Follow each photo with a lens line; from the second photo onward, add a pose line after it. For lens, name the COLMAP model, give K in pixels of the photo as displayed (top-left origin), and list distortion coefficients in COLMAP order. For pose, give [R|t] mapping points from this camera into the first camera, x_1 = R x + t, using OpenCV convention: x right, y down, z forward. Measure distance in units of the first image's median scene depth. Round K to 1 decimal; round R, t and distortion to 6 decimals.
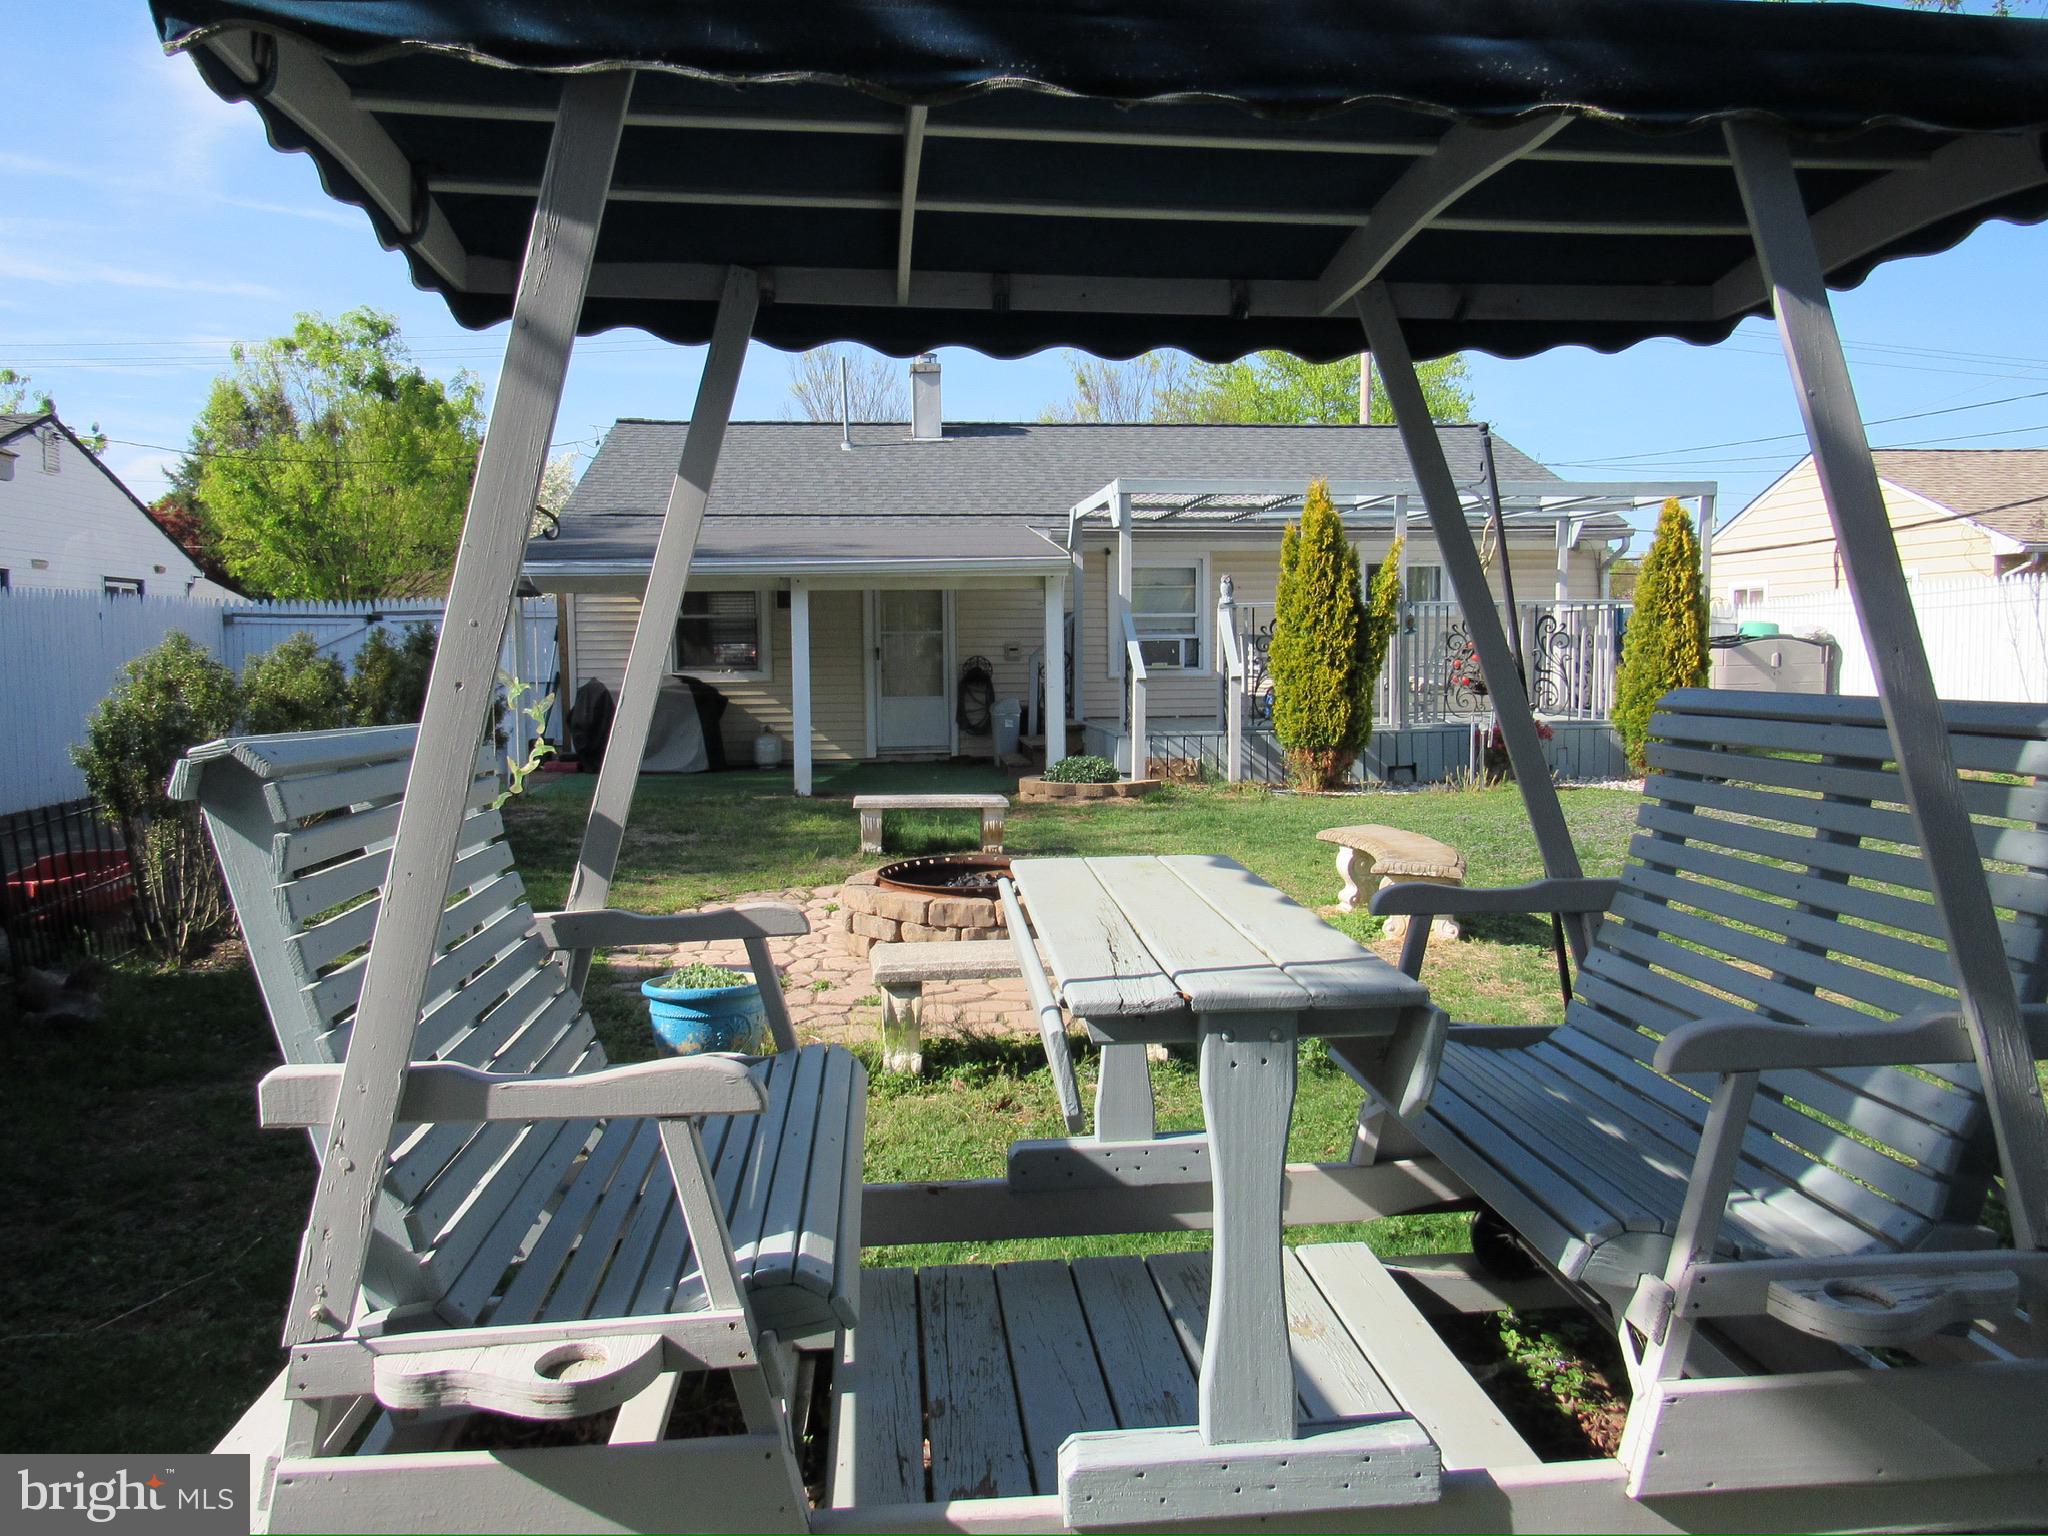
lens RADIAL K [[1472.3, 0, 1024.5], [0, 1472.3, 748.3], [0, 0, 1]] dist [-0.027742, 0.010484]
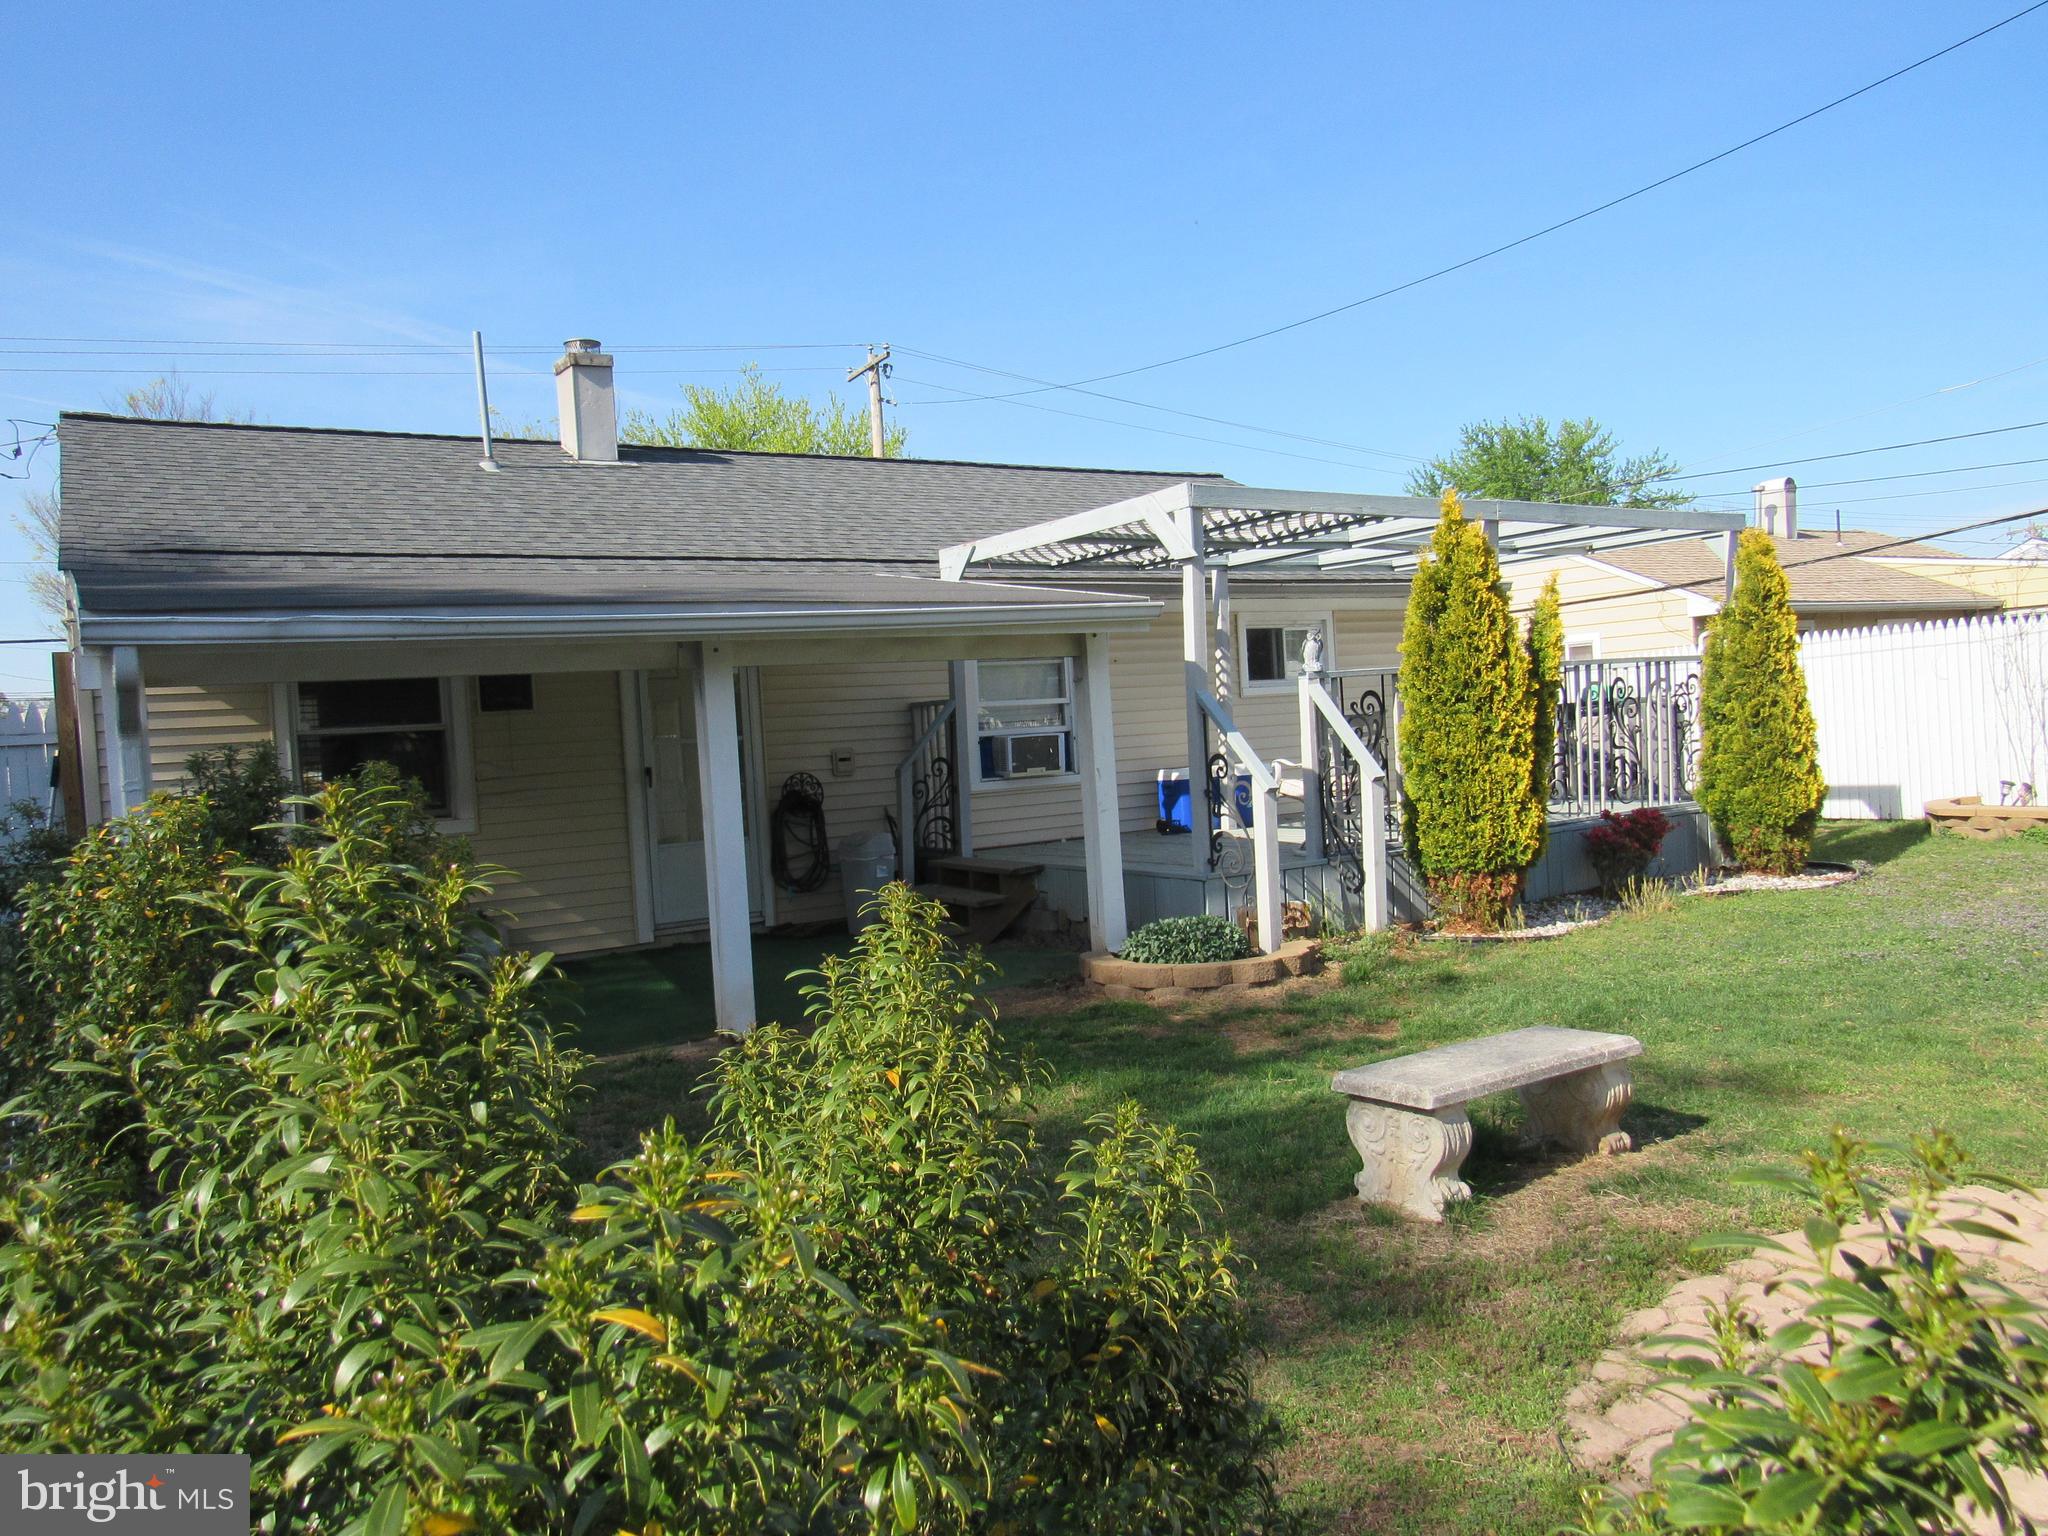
lens RADIAL K [[1472.3, 0, 1022.1], [0, 1472.3, 776.0], [0, 0, 1]] dist [-0.027742, 0.010484]
pose [[0.891611, -0.058025, 0.449069, -0.239851], [0.081473, 0.996127, -0.033051, -0.030896], [-0.445412, 0.066056, 0.892885, 0.363375]]
